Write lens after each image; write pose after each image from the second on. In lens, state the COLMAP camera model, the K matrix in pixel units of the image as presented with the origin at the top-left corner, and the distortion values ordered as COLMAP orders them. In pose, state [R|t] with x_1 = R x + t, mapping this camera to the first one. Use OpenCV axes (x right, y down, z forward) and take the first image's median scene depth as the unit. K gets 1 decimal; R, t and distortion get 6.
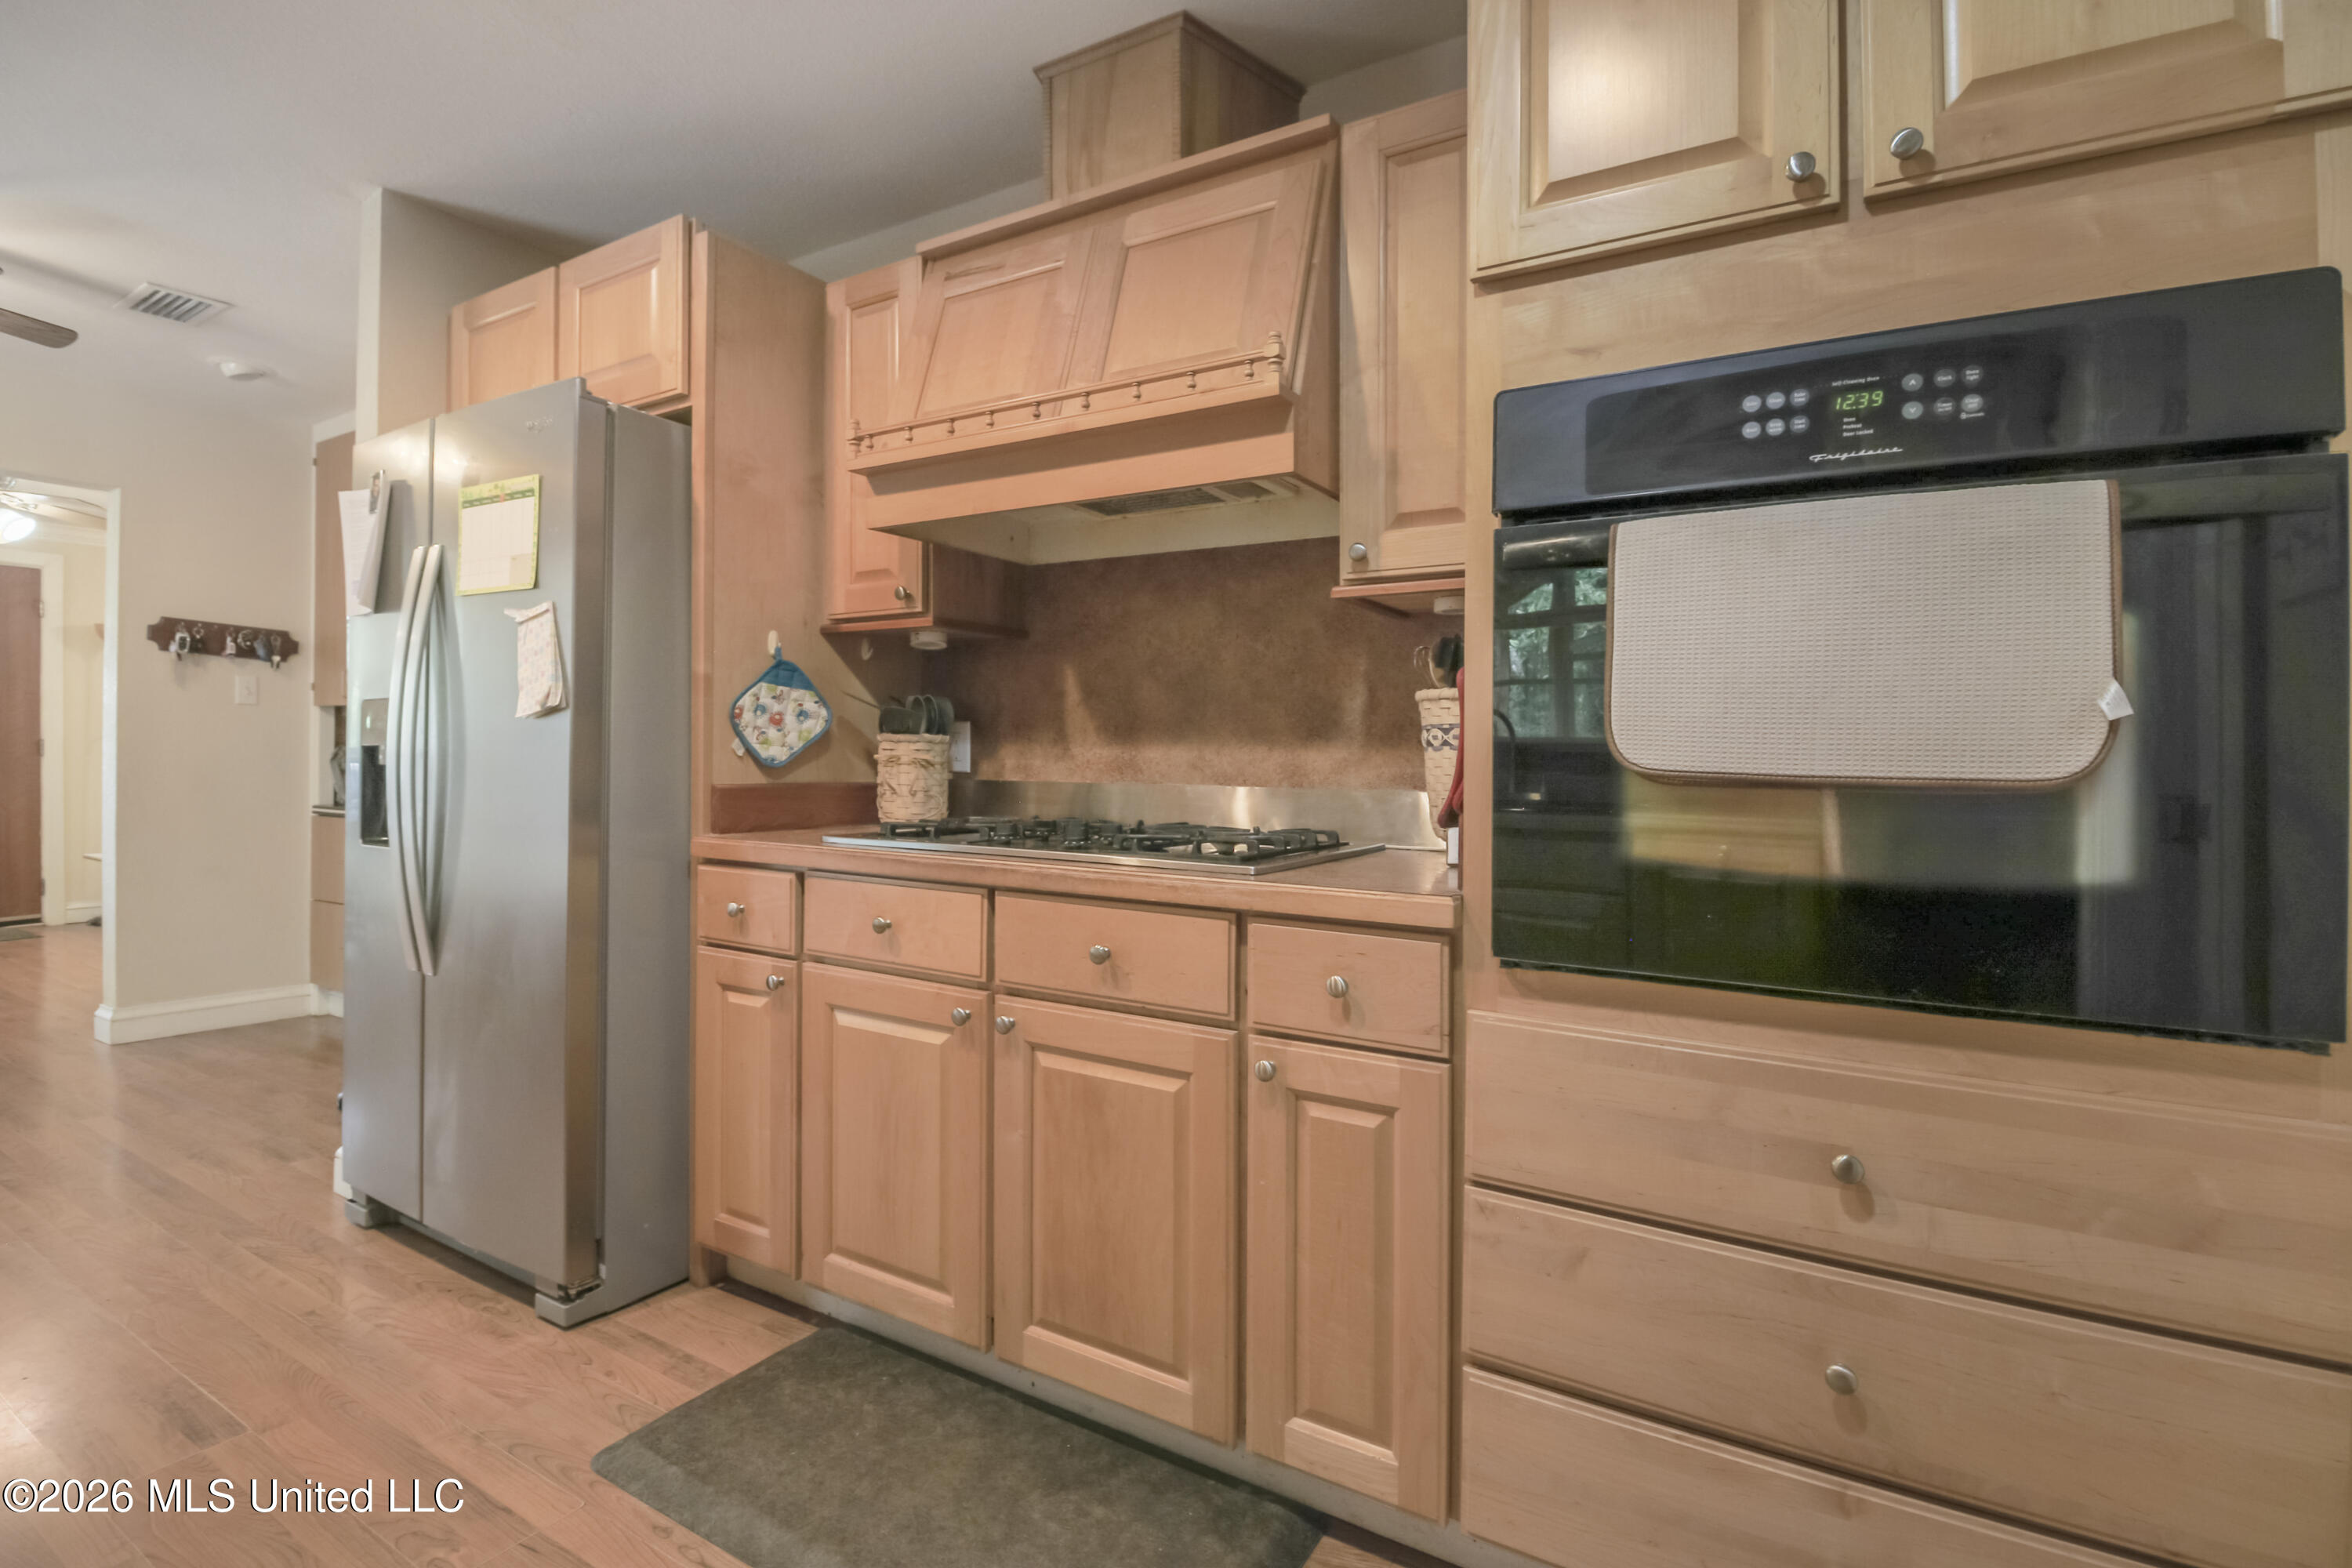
lens RADIAL K [[1083.3, 0, 1160.1], [0, 1083.3, 766.6], [0, 0, 1]] dist [-0.015175, -0.004862]
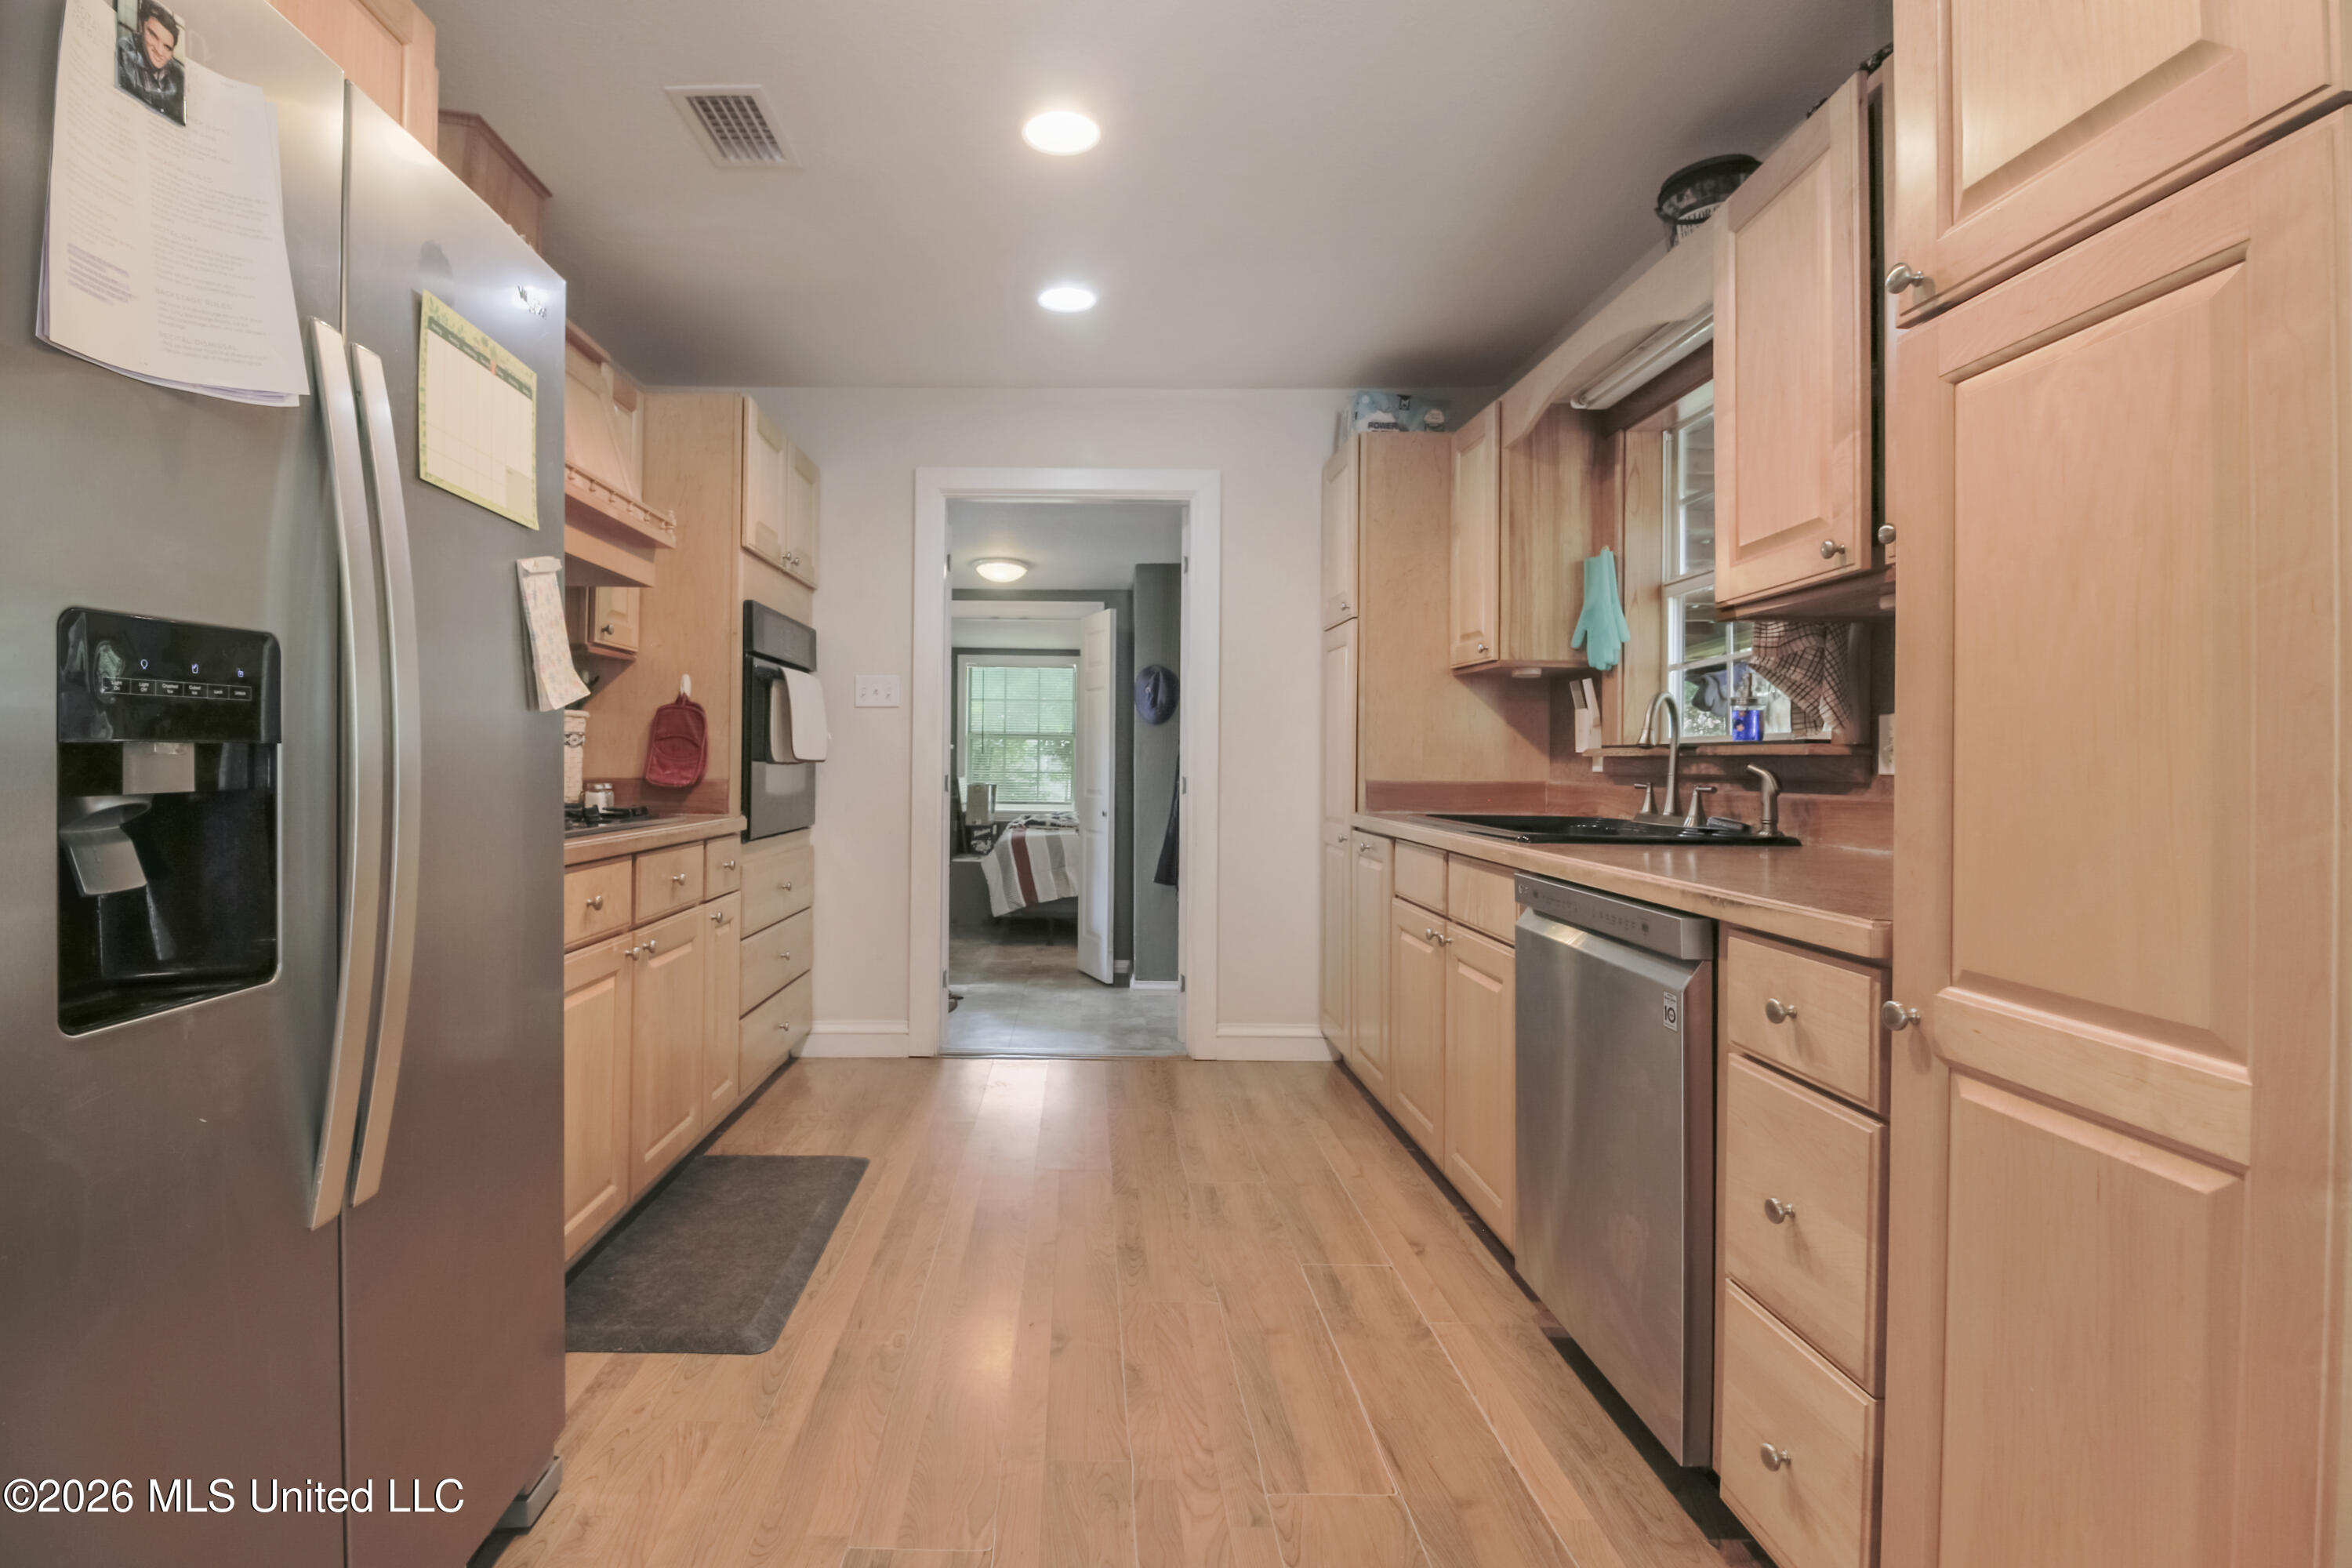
lens RADIAL K [[1083.3, 0, 1176.8], [0, 1083.3, 769.3], [0, 0, 1]] dist [-0.015175, -0.004862]
pose [[-0.585343, -0.022200, 0.810482, -1.386685], [-0.012199, 0.999753, 0.018575, -0.022225], [-0.810694, 0.000985, -0.585469, 1.046765]]
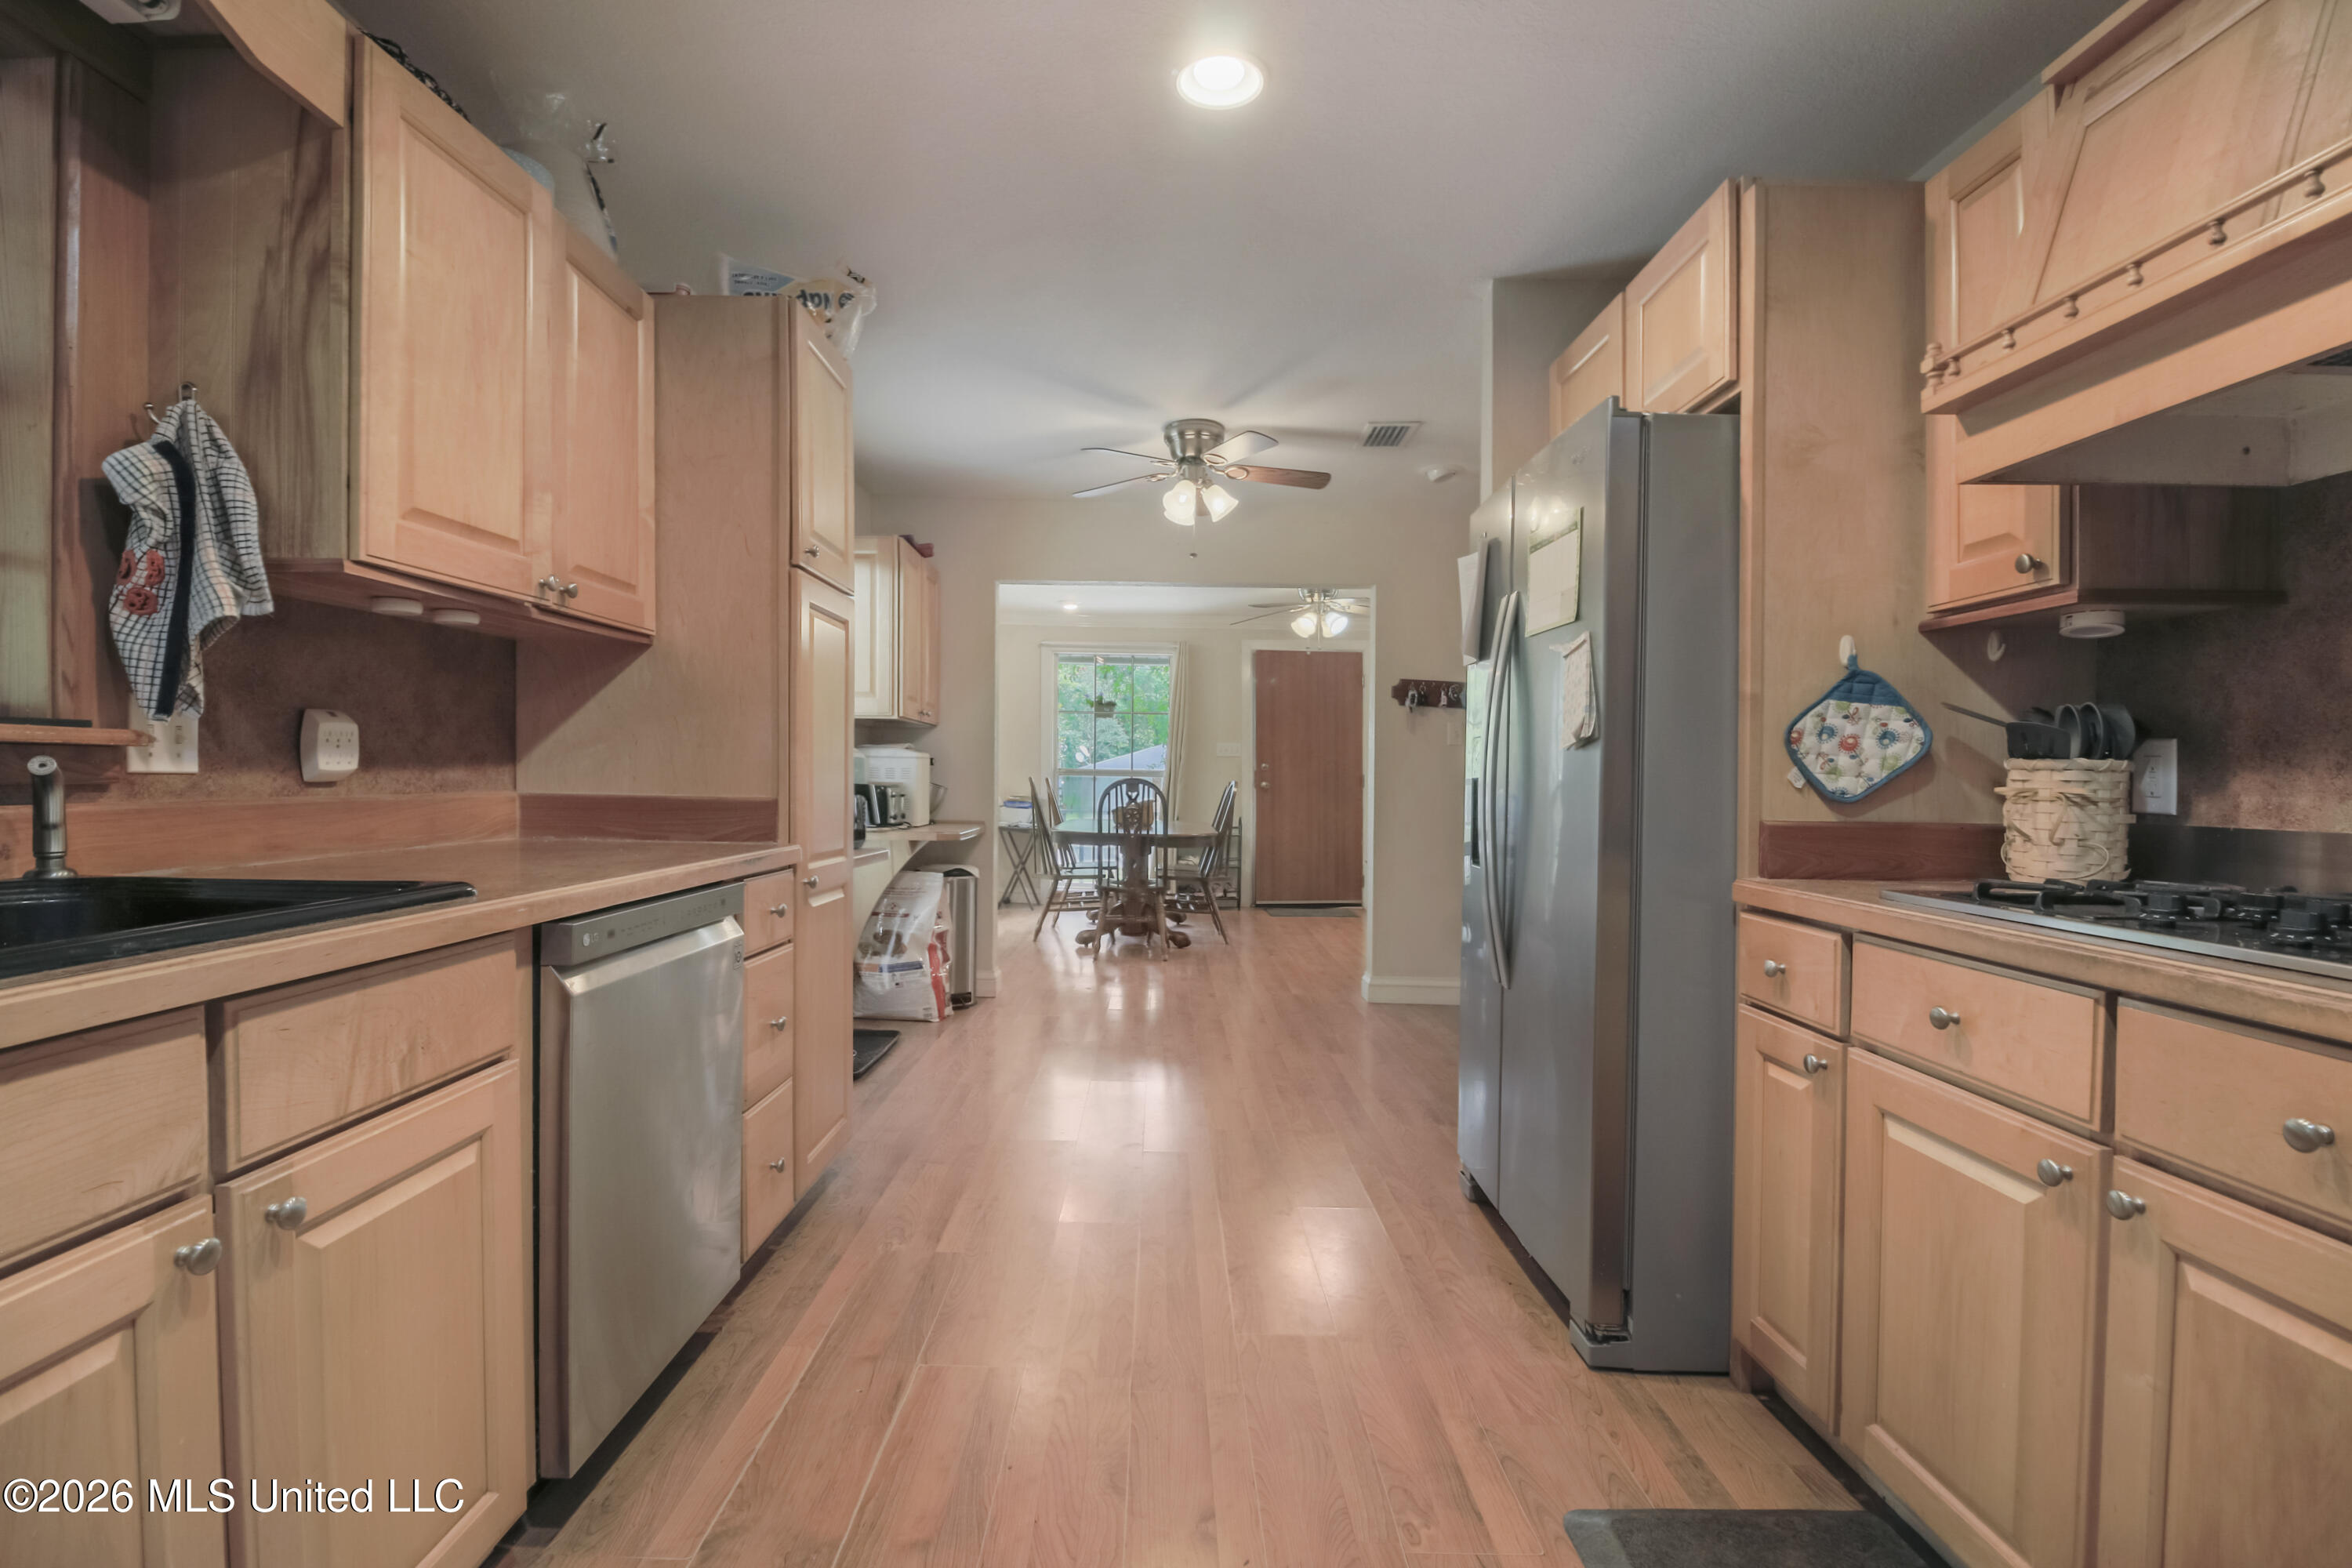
lens RADIAL K [[1083.3, 0, 1150.0], [0, 1083.3, 800.8], [0, 0, 1]] dist [-0.015175, -0.004862]
pose [[0.506863, 0.013461, -0.861922, 0.083354], [-0.012223, 0.999890, 0.008427, -0.000837], [0.861940, 0.006264, 0.506971, 0.140249]]
